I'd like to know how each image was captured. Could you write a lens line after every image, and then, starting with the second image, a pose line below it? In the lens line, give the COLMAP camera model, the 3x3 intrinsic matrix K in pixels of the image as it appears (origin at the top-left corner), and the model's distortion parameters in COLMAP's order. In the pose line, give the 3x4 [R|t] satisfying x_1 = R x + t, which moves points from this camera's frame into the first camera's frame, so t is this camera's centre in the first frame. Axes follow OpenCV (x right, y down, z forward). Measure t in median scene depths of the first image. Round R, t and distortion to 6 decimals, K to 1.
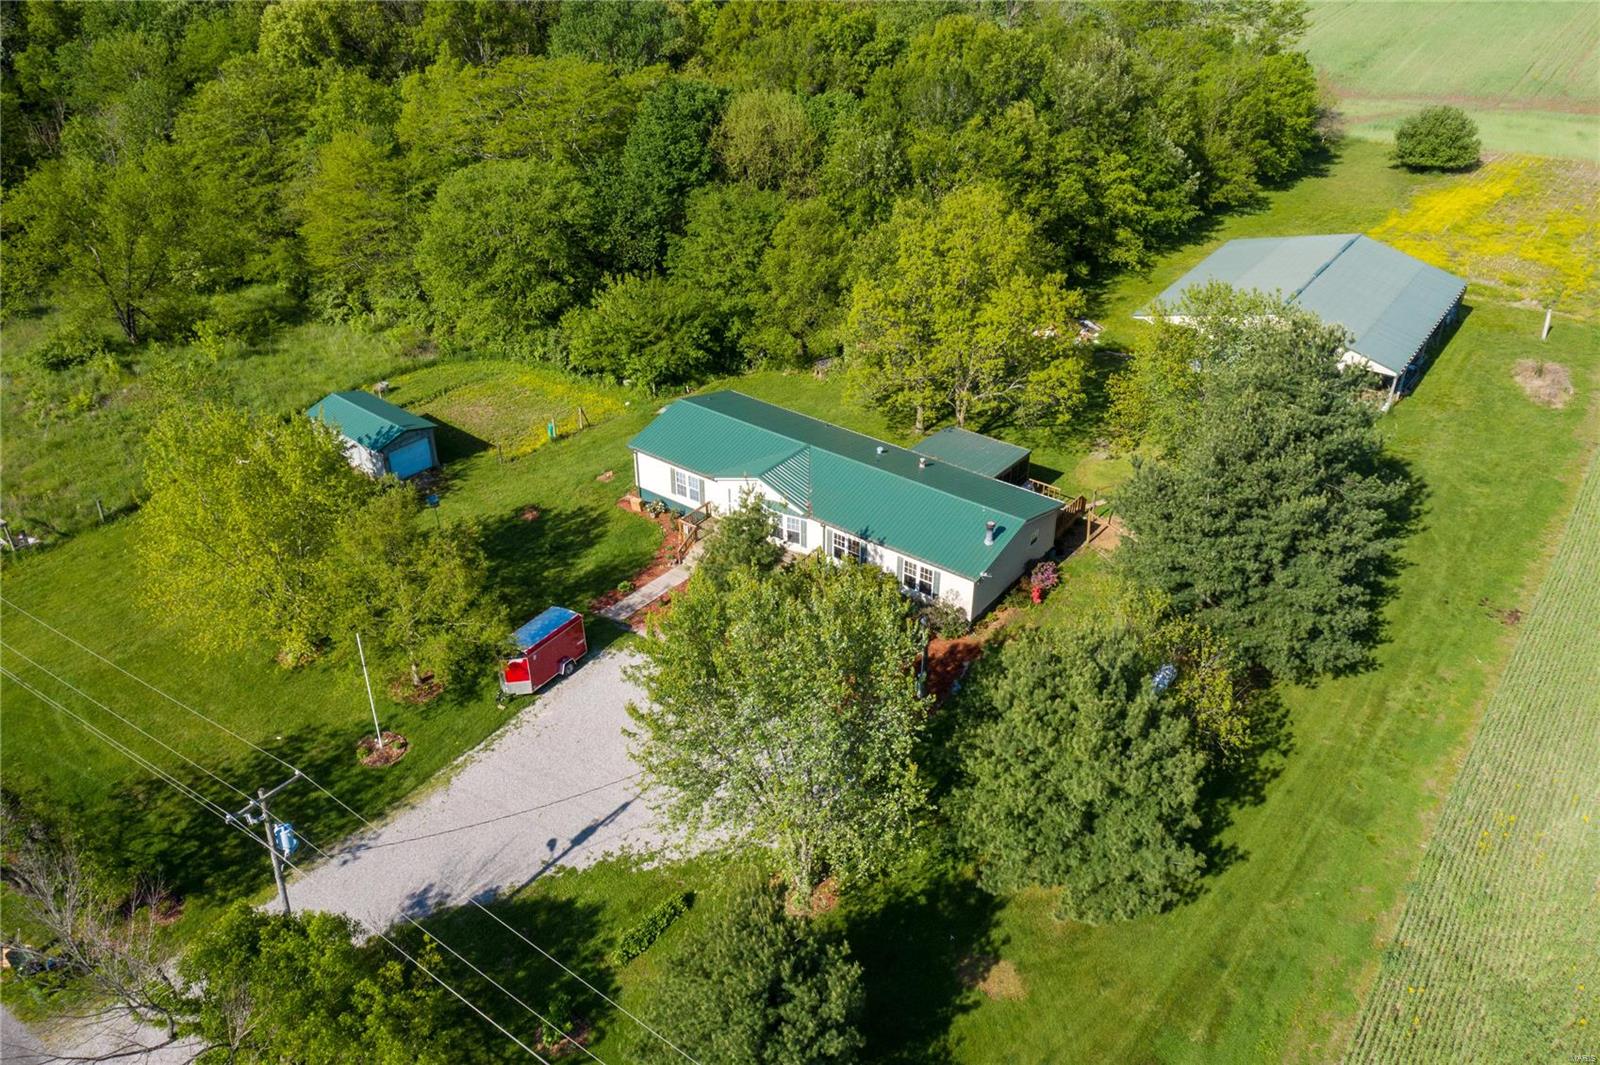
lens RADIAL K [[1246.8, 0, 800.0], [0, 1246.8, 532.5], [0, 0, 1]] dist [-0.014685, 0.001376]
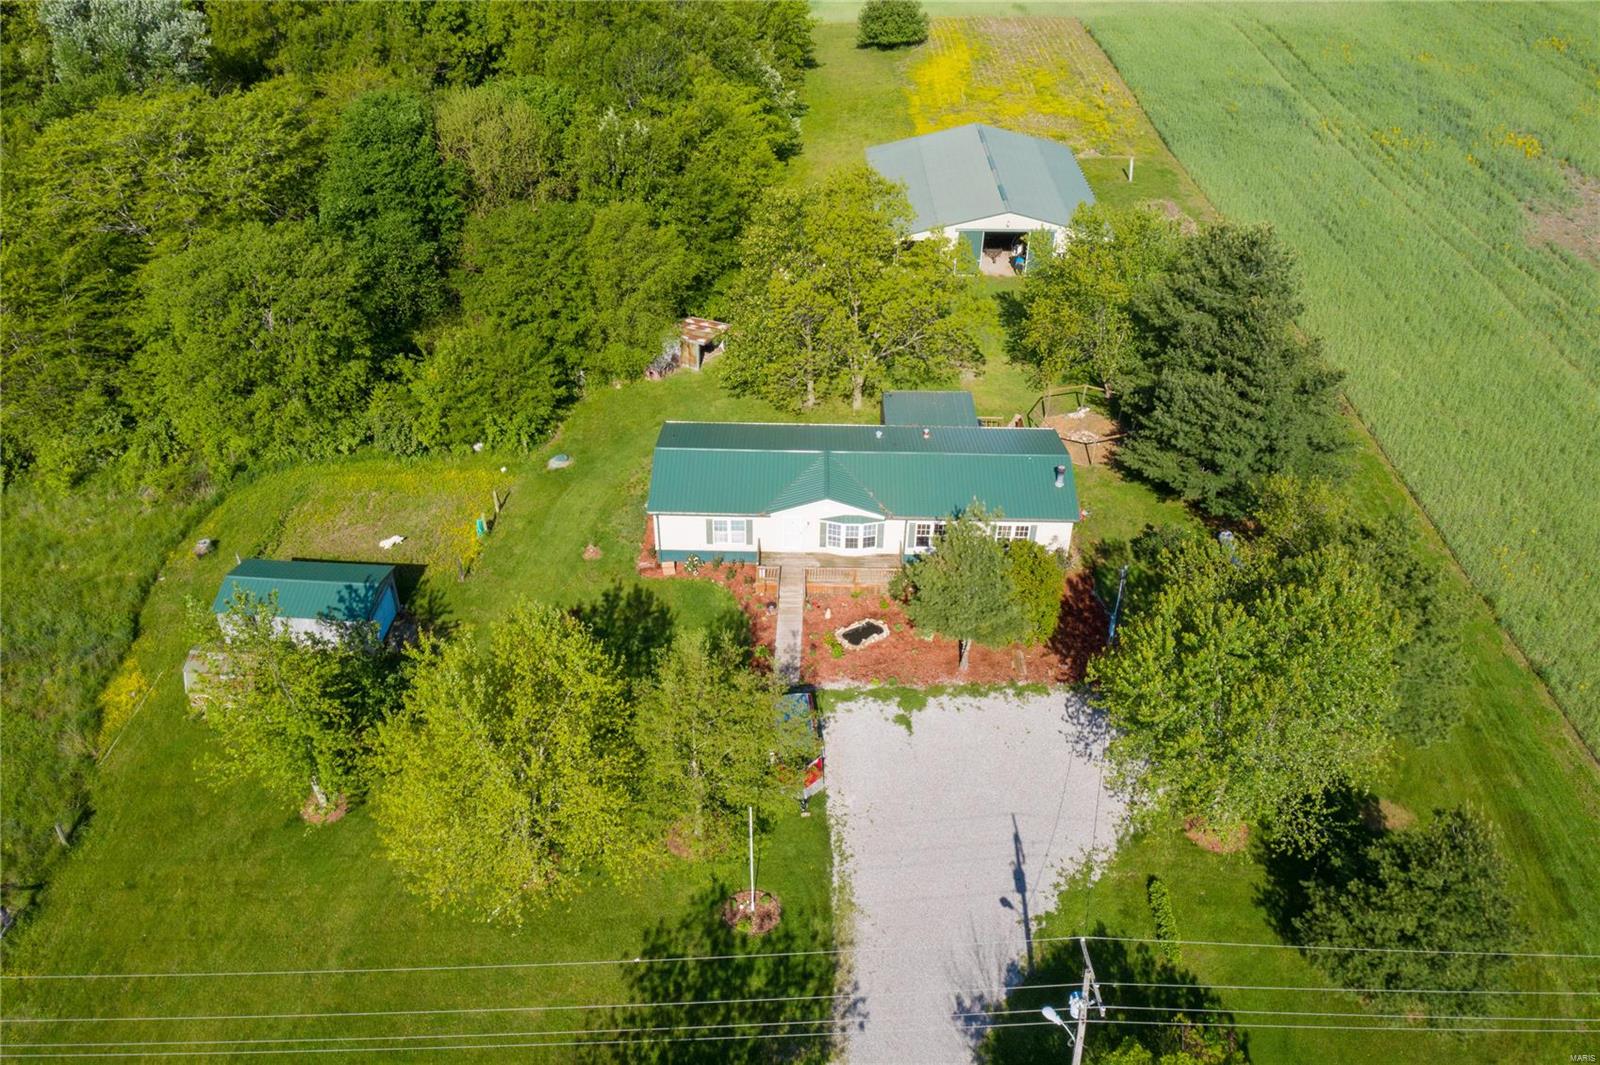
lens RADIAL K [[1280.1, 0, 800.0], [0, 1280.1, 532.5], [0, 0, 1]] dist [-0.005436, -0.000700]
pose [[0.810655, -0.340770, 0.476145, -0.421195], [0.305702, 0.939885, 0.152193, -0.138517], [-0.499384, 0.022182, 0.866097, 0.106832]]
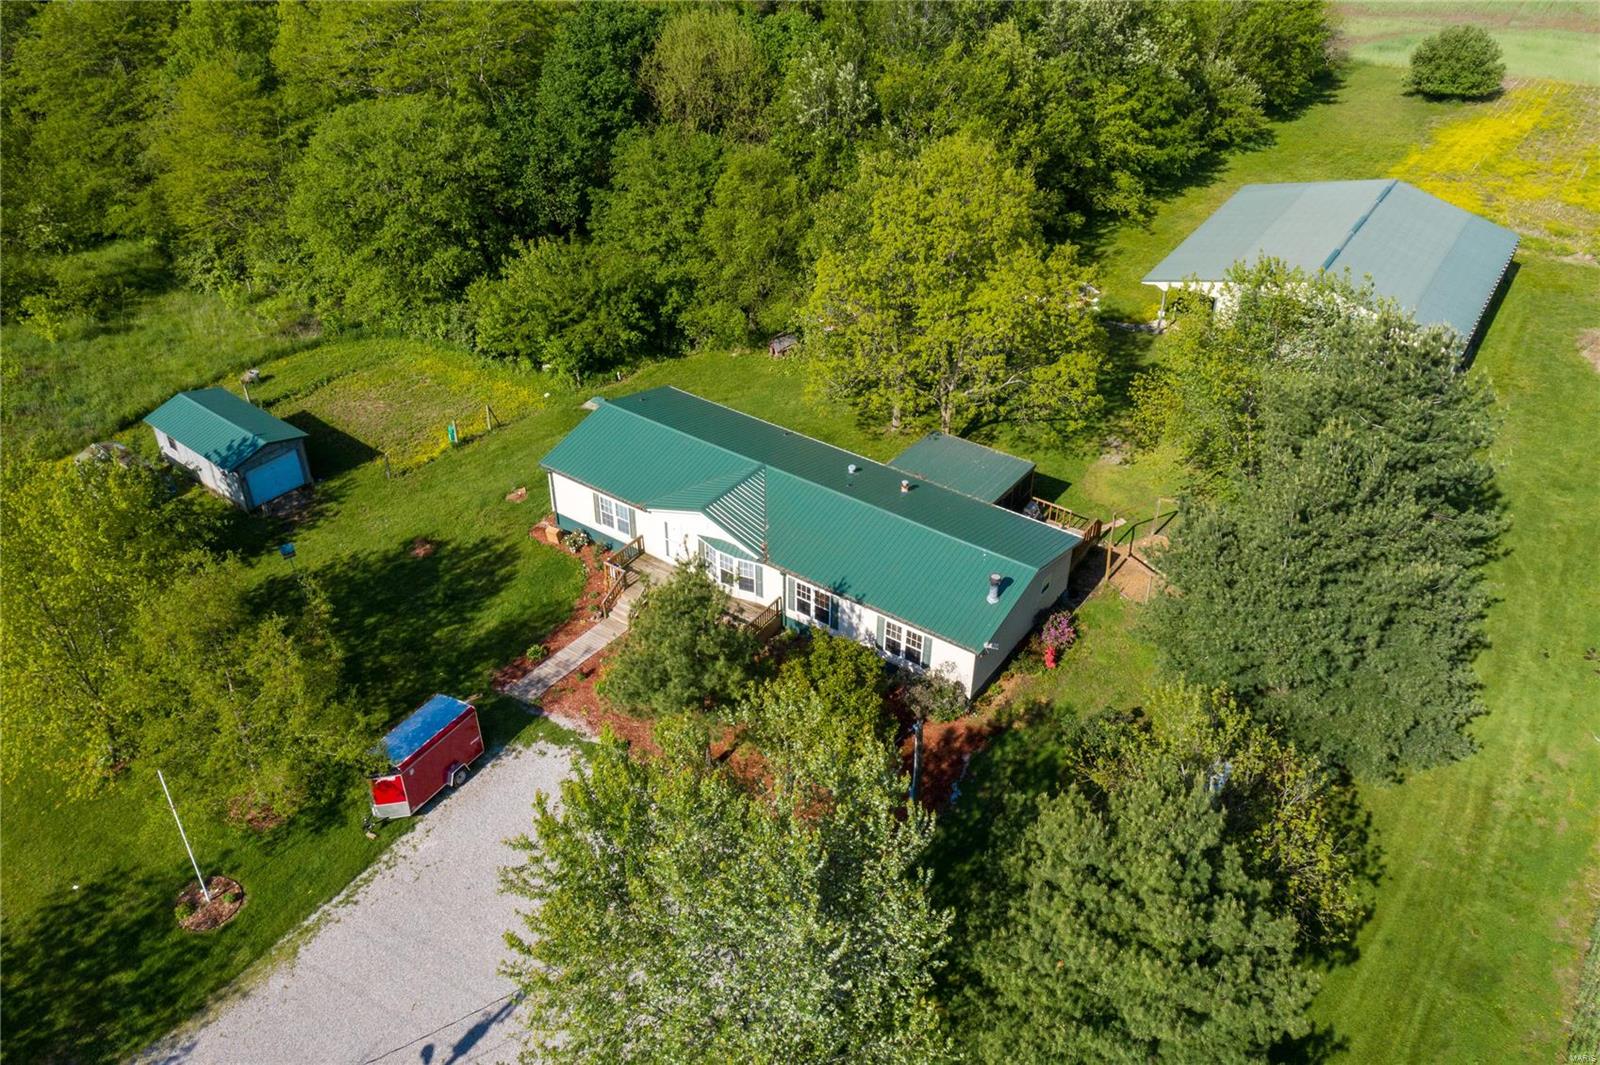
lens RADIAL K [[1246.8, 0, 800.0], [0, 1246.8, 532.5], [0, 0, 1]] dist [-0.014685, 0.001376]
pose [[0.999329, -0.014896, 0.033469, 0.002269], [0.012823, 0.998036, 0.061321, -0.061109], [-0.034316, -0.060850, 0.997557, 0.155899]]
